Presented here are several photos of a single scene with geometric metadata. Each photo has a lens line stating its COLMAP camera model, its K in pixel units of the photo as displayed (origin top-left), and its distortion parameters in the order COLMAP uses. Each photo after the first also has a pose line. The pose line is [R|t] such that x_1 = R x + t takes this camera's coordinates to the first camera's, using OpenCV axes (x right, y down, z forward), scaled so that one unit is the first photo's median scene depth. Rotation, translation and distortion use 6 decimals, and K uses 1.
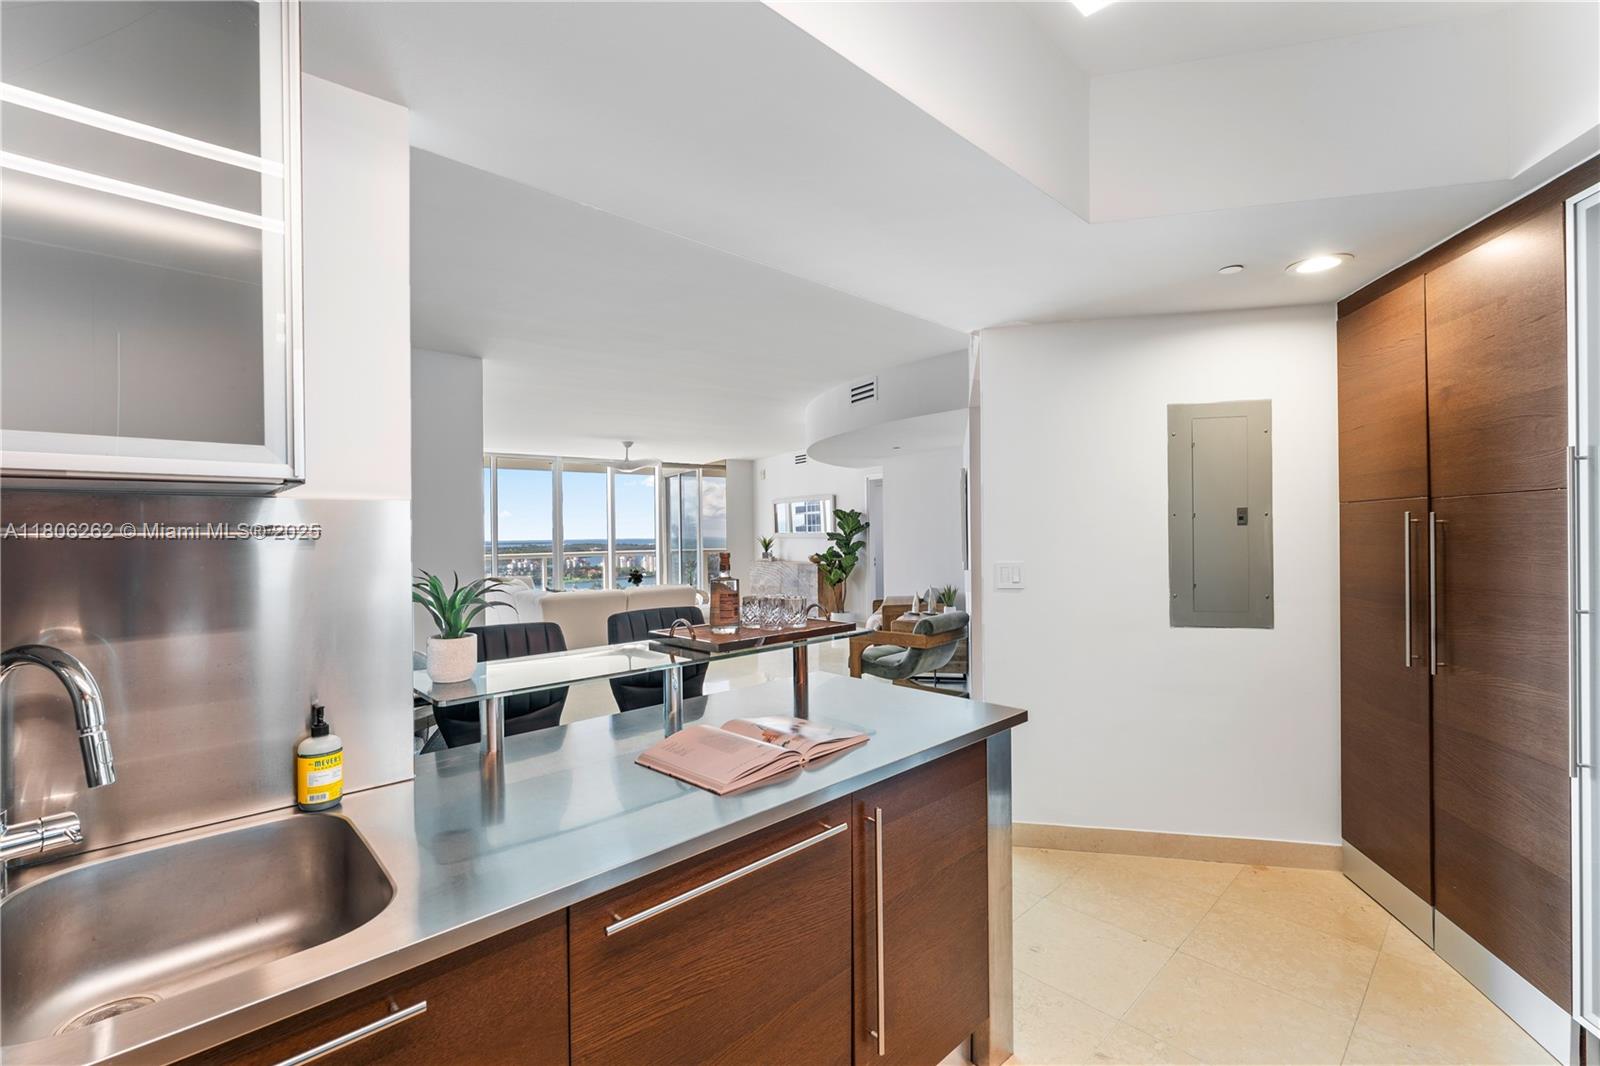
lens RADIAL K [[676.9, 0, 797.9], [0, 676.9, 539.9], [0, 0, 1]] dist [-0.002171, -0.002173]
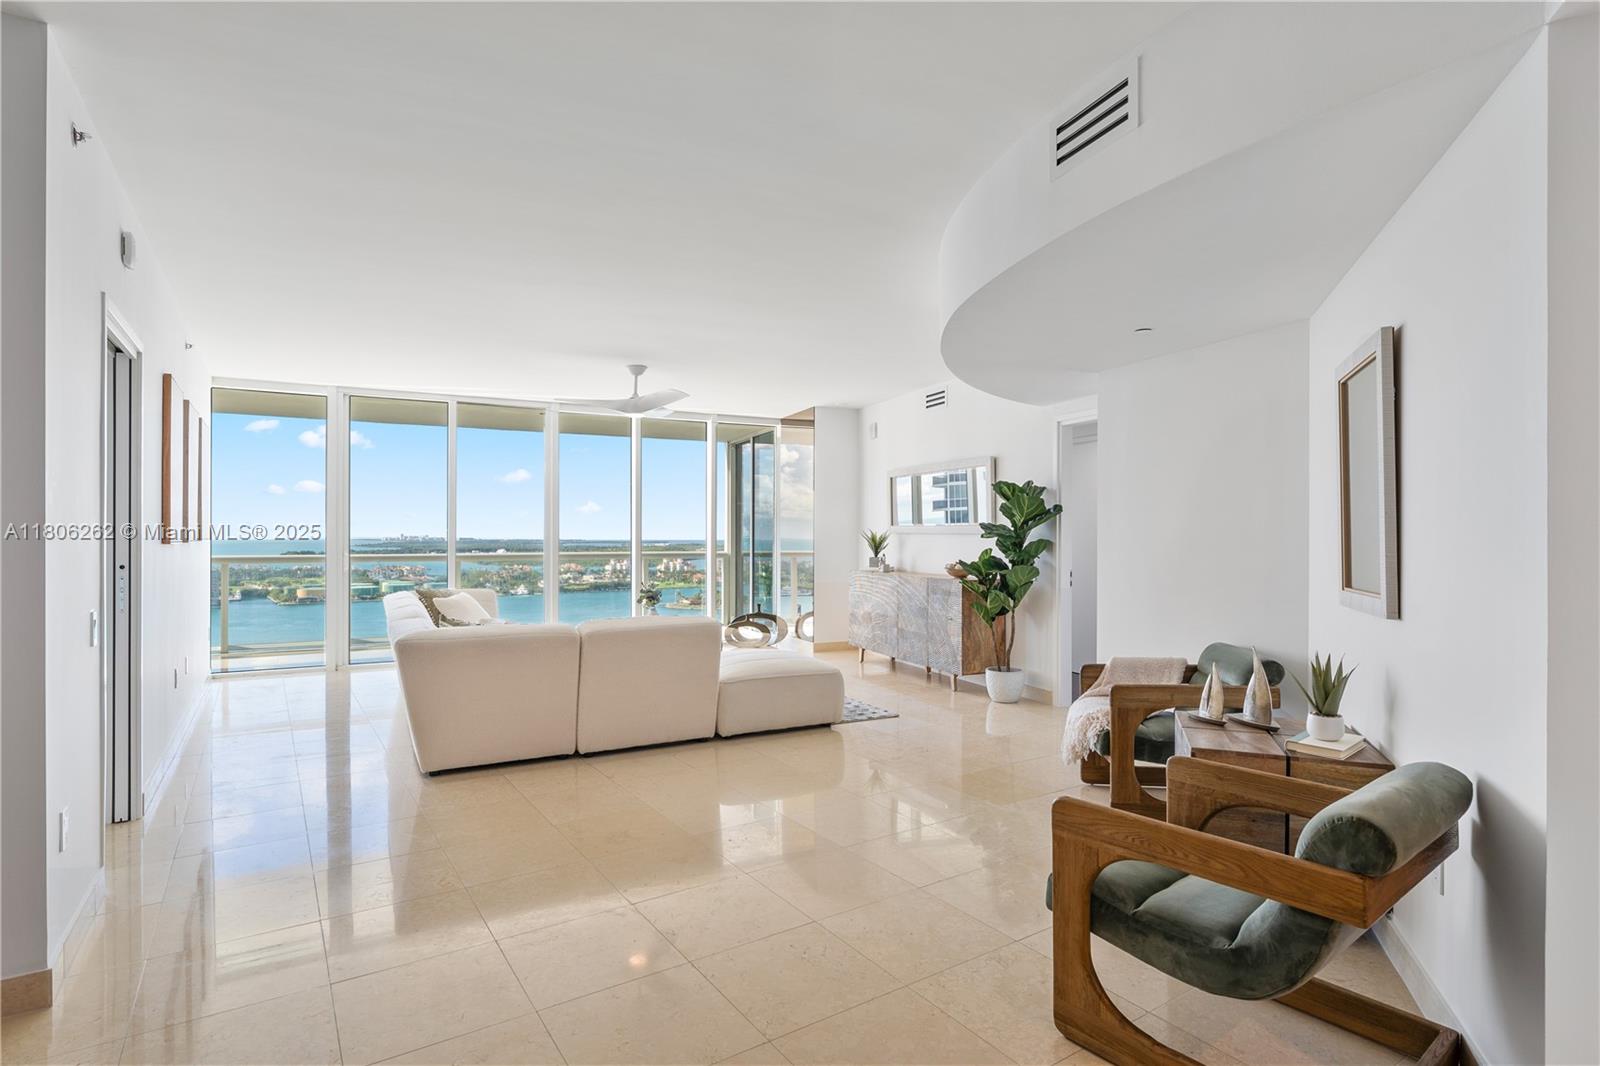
lens RADIAL K [[794.0, 0, 803.8], [0, 794.0, 541.2], [0, 0, 1]] dist [-0.005687, -0.000337]
pose [[0.985539, 0.015663, -0.168722, 0.010833], [-0.015931, 0.999873, -0.000235, 0.006075], [0.168697, 0.002919, 0.985664, 0.338756]]
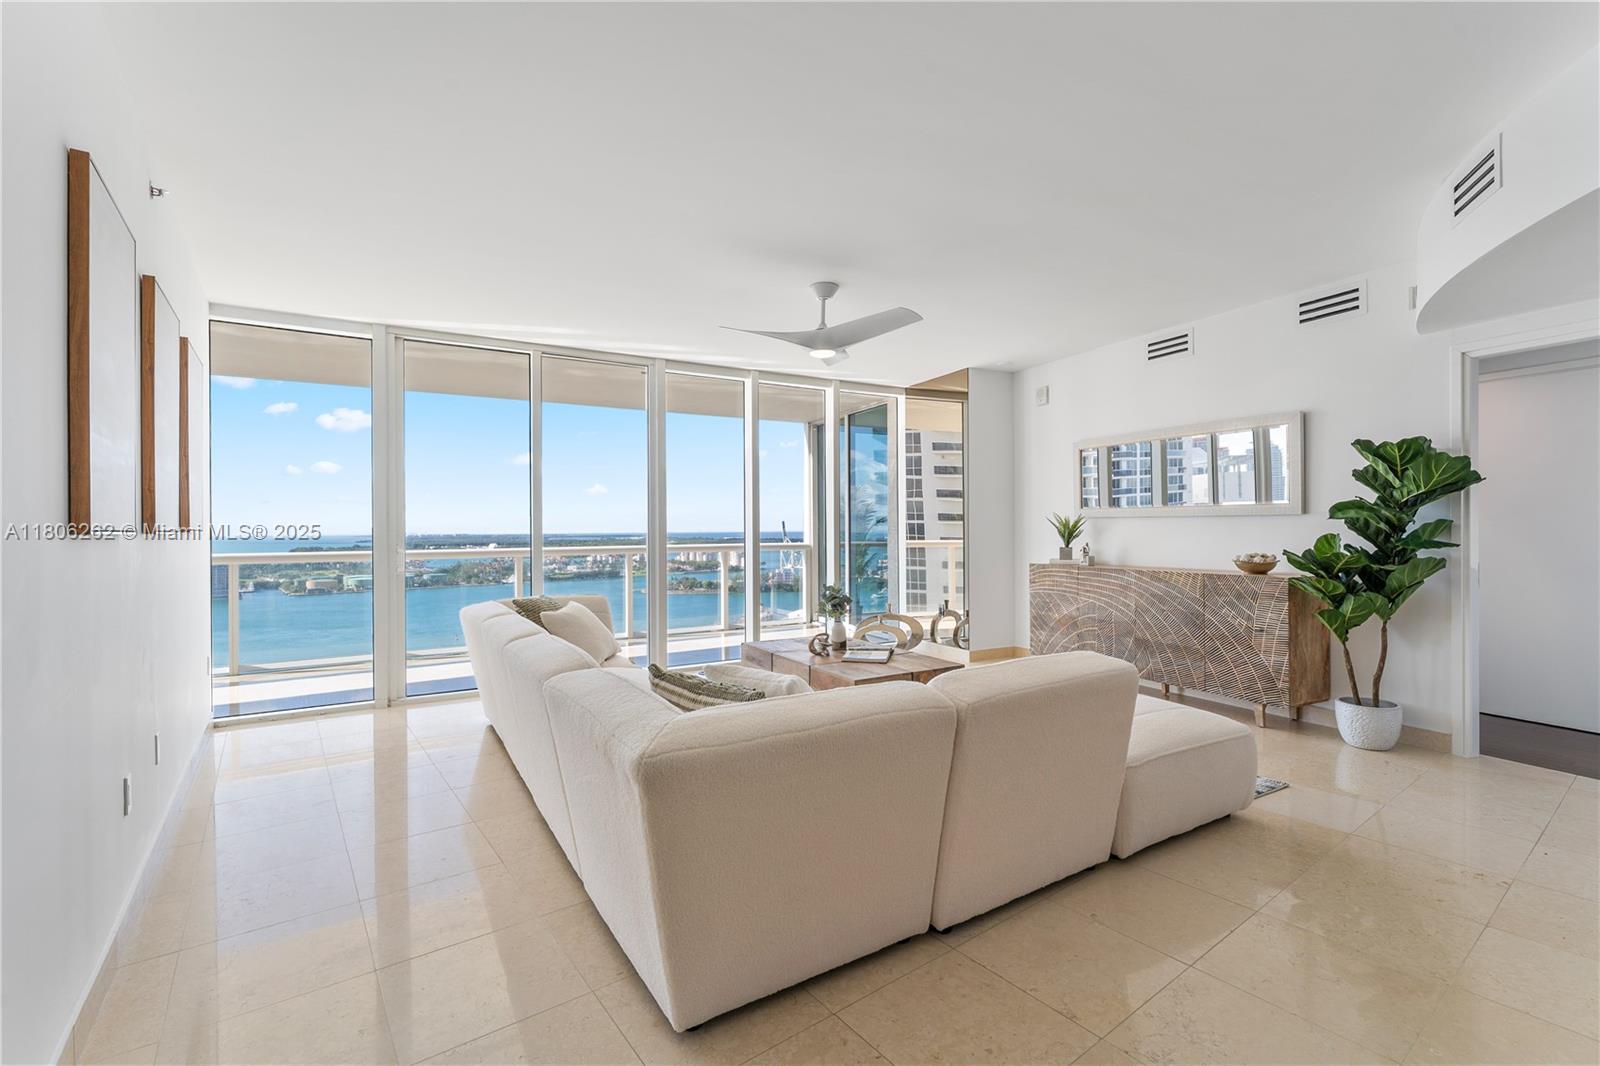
lens RADIAL K [[676.9, 0, 789.1], [0, 676.9, 535.1], [0, 0, 1]] dist [-0.002171, -0.002173]
pose [[0.993139, 0.007609, -0.116691, -0.221398], [-0.007573, 0.999971, 0.000753, 0.012365], [0.116693, 0.000136, 0.993168, 0.569904]]
